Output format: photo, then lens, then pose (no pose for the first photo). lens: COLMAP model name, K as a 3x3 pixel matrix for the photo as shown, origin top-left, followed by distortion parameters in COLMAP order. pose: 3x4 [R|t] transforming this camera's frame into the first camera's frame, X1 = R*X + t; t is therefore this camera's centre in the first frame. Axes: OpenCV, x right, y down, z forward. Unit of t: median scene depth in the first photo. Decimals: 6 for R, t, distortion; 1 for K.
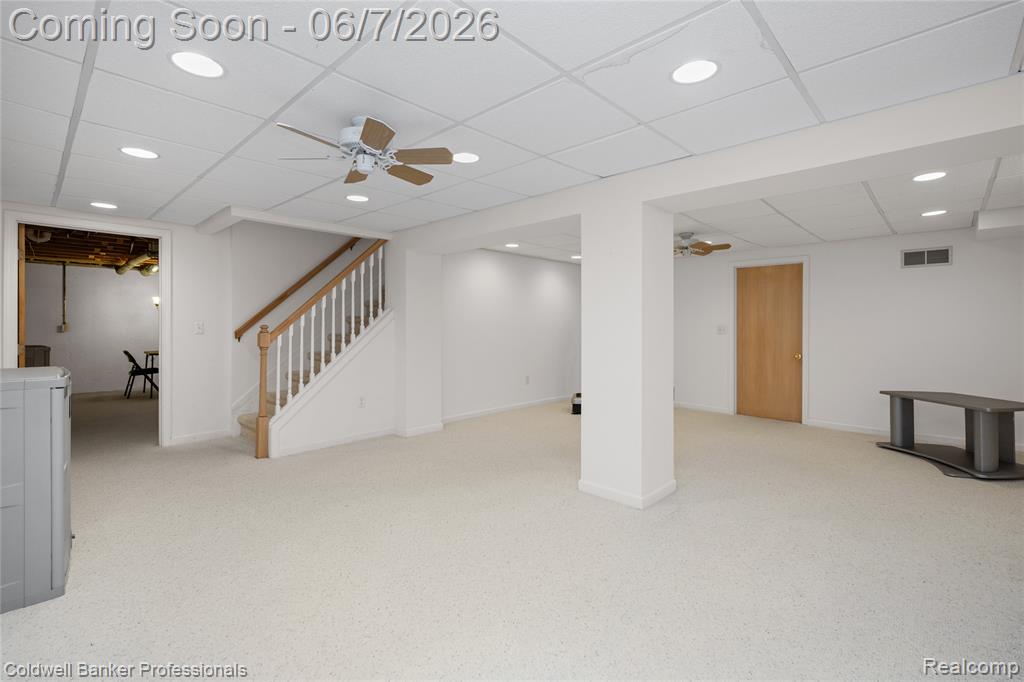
lens RADIAL K [[459.0, 0, 498.6], [0, 459.0, 336.5], [0, 0, 1]] dist [-0.000898, -0.000826]
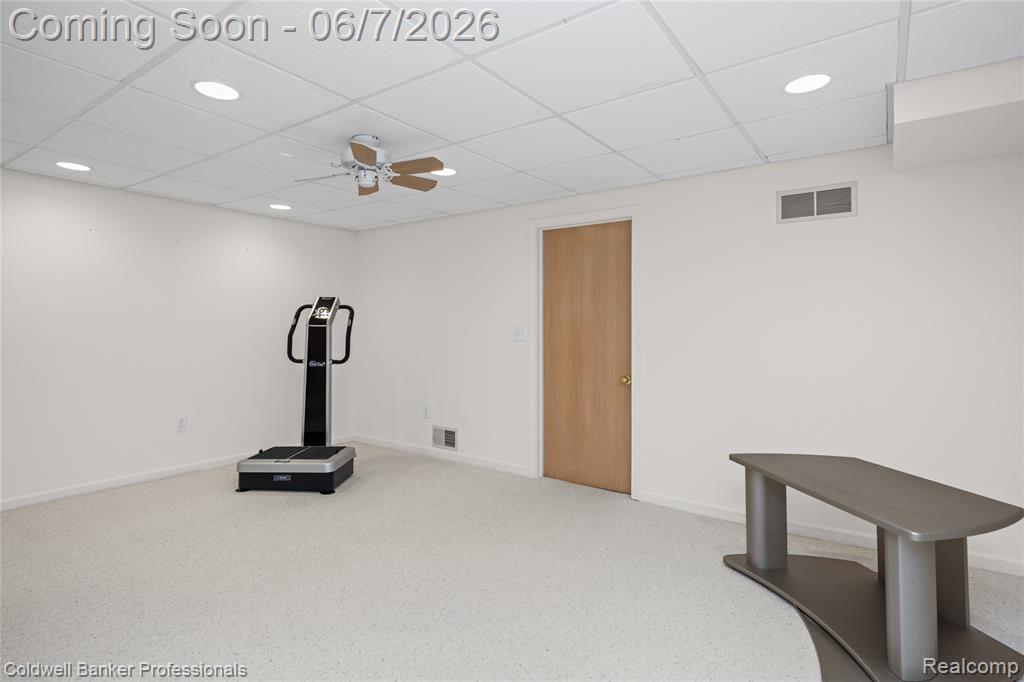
lens RADIAL K [[508.4, 0, 508.7], [0, 508.4, 335.0], [0, 0, 1]] dist [-0.000644, 0.000313]
pose [[0.990919, 0.000937, 0.134456, 0.472255], [0.001029, 0.999894, -0.014548, -0.005673], [-0.134455, 0.014554, 0.990813, 0.434546]]
